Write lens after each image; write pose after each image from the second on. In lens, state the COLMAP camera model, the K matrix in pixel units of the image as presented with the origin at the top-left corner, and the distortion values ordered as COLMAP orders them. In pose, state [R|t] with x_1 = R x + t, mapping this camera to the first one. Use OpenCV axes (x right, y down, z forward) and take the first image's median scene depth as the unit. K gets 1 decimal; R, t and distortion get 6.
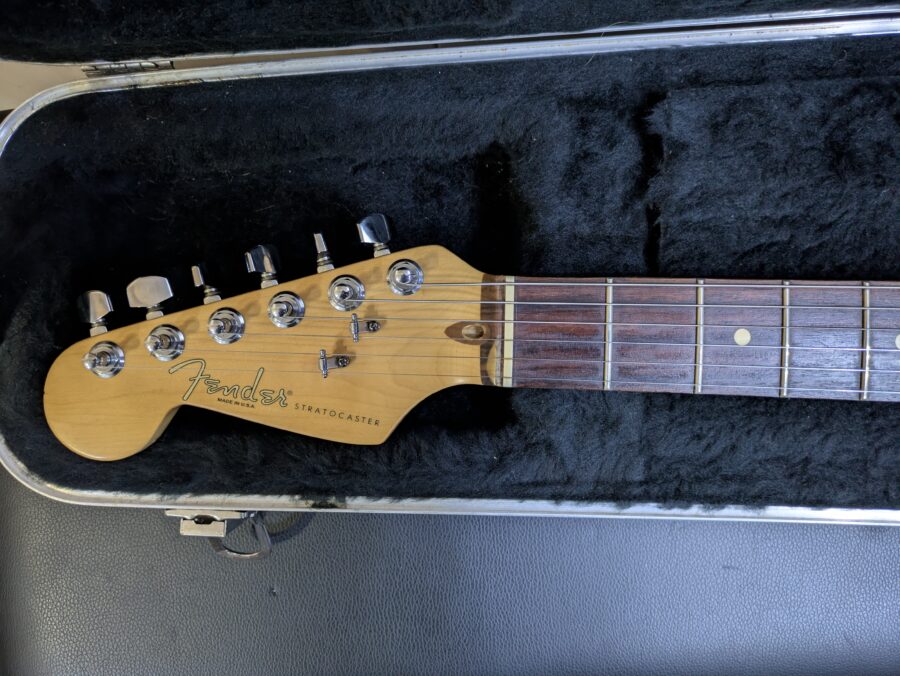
lens RADIAL K [[673.6, 0, 415.2], [0, 673.6, 316.3], [0, 0, 1]] dist [0.011603, -0.000505]
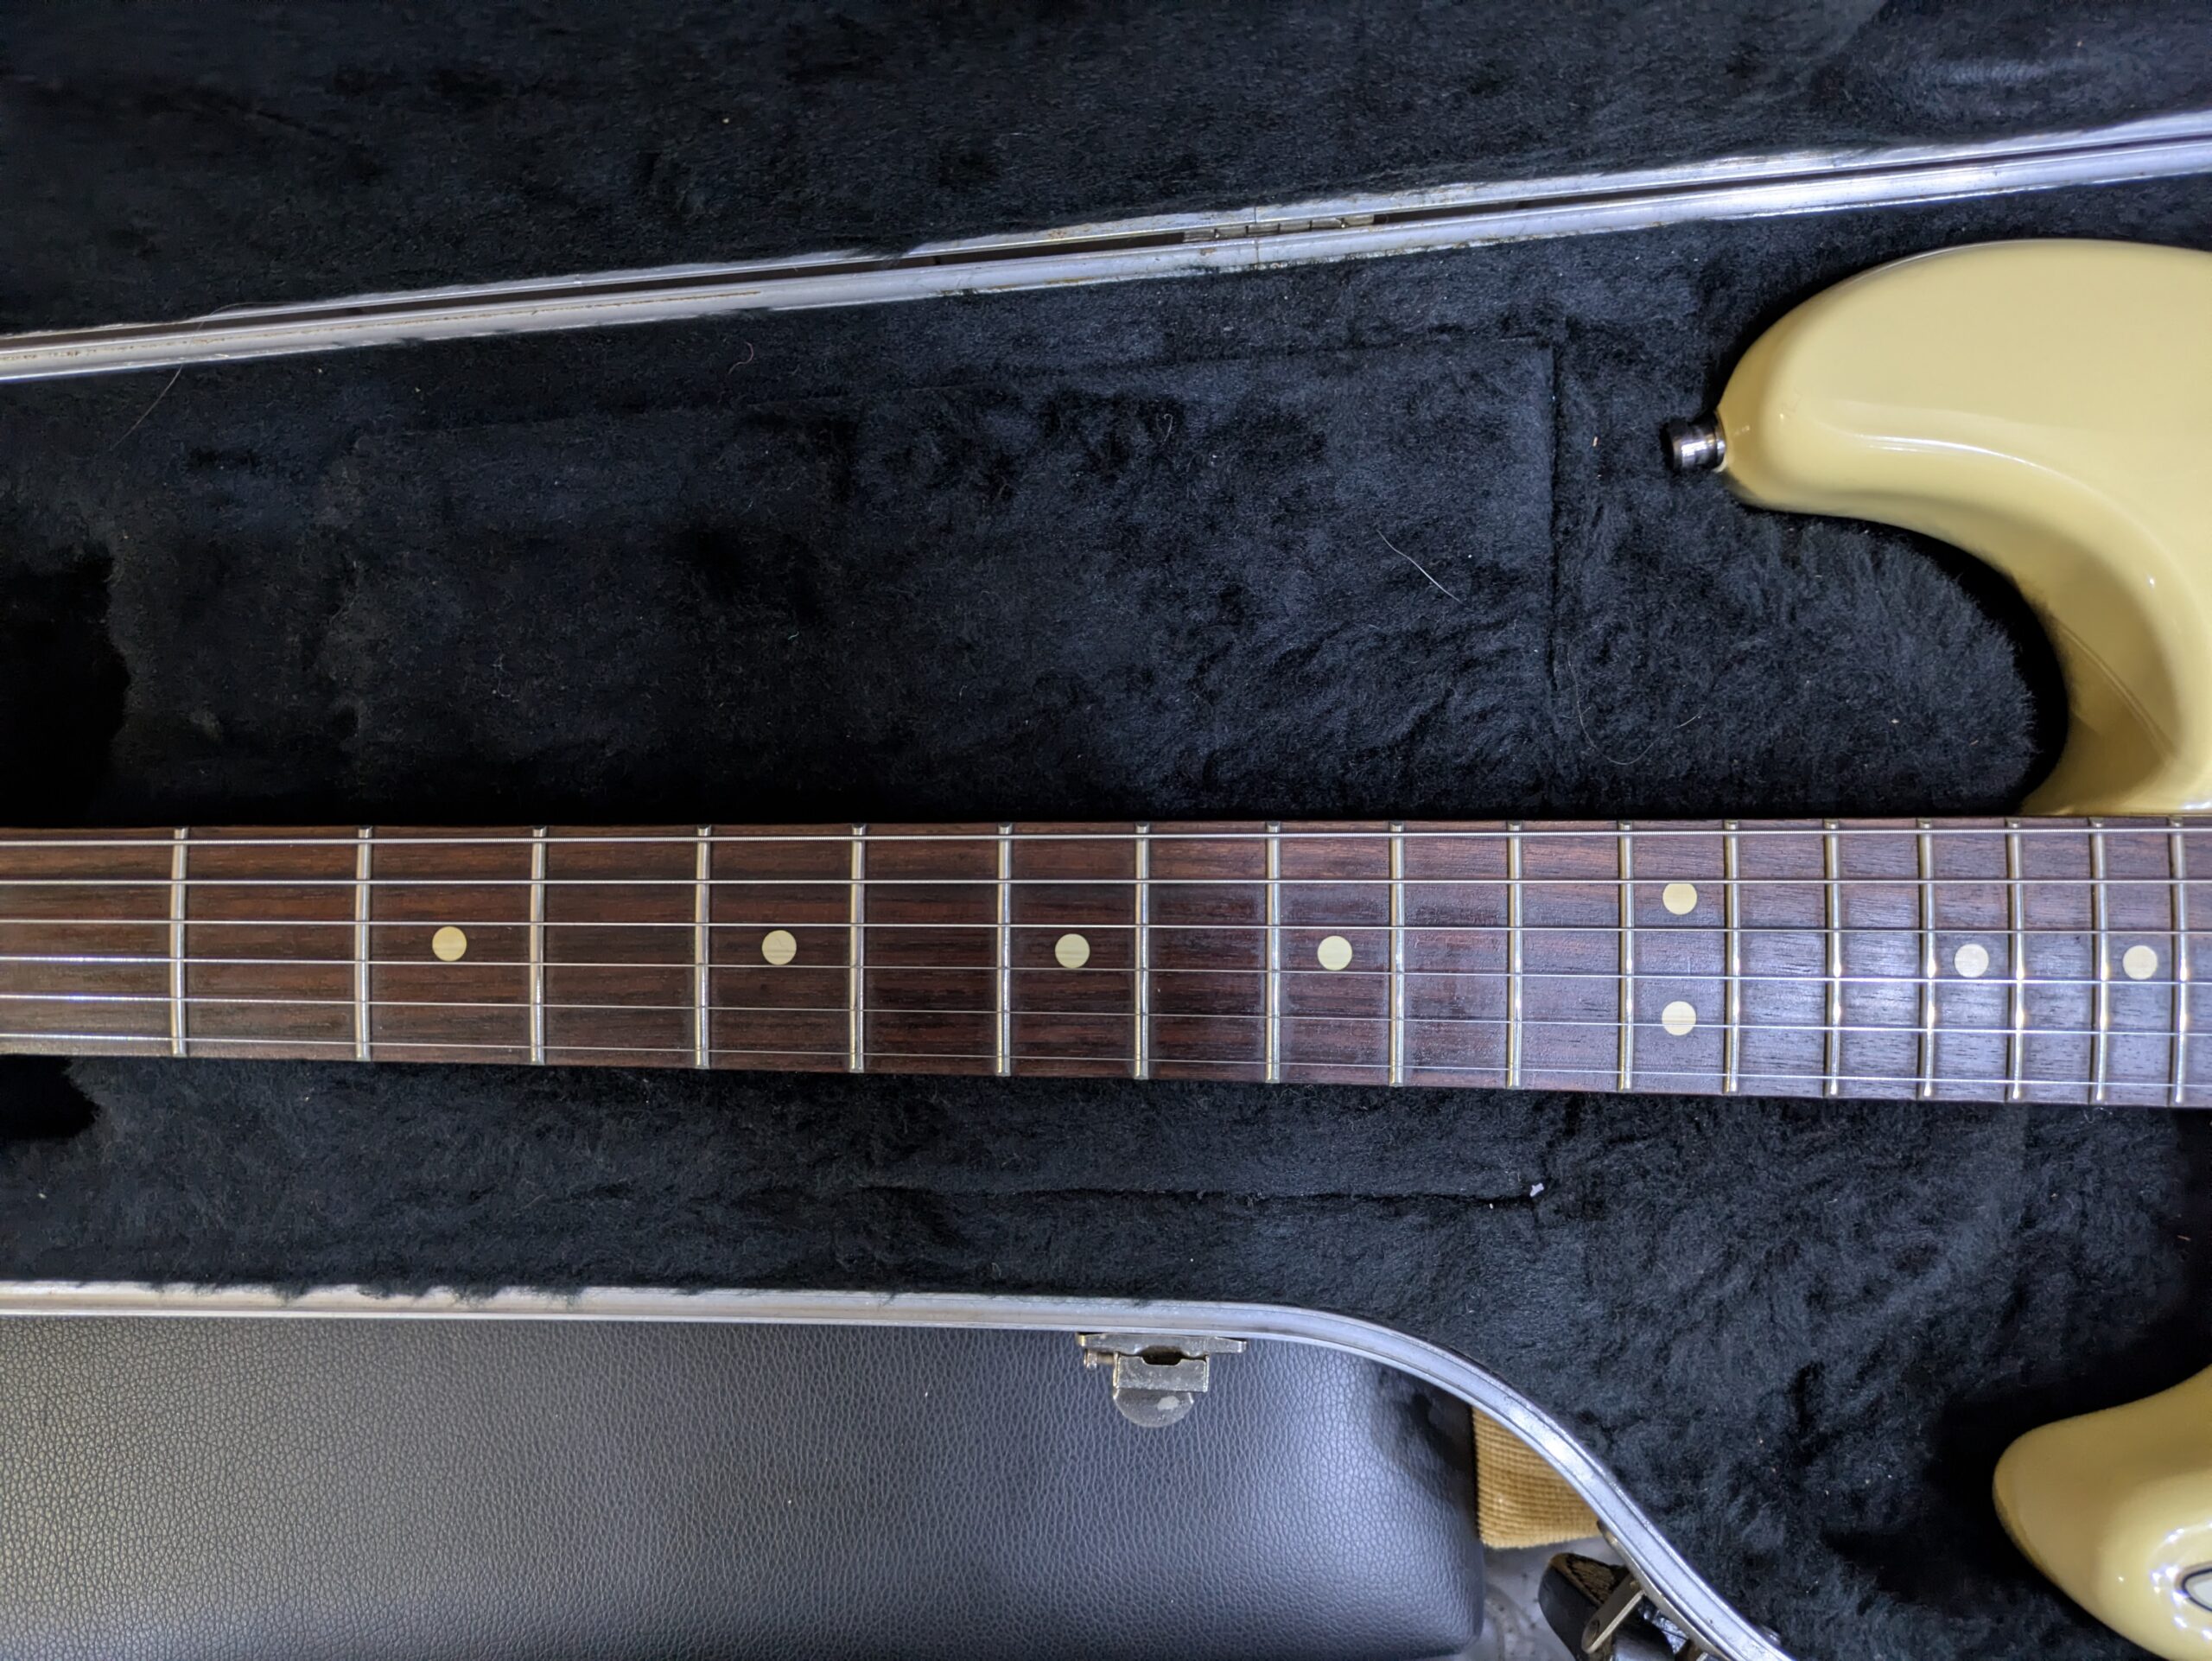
lens RADIAL K [[1580.2, 0, 1108.7], [0, 1580.2, 827.3], [0, 0, 1]] dist [0.011180, 0.003109]
pose [[0.999226, -0.018443, -0.034756, 0.942797], [0.017645, 0.999577, -0.023140, -0.017627], [0.035168, 0.022509, 0.999128, -0.134190]]
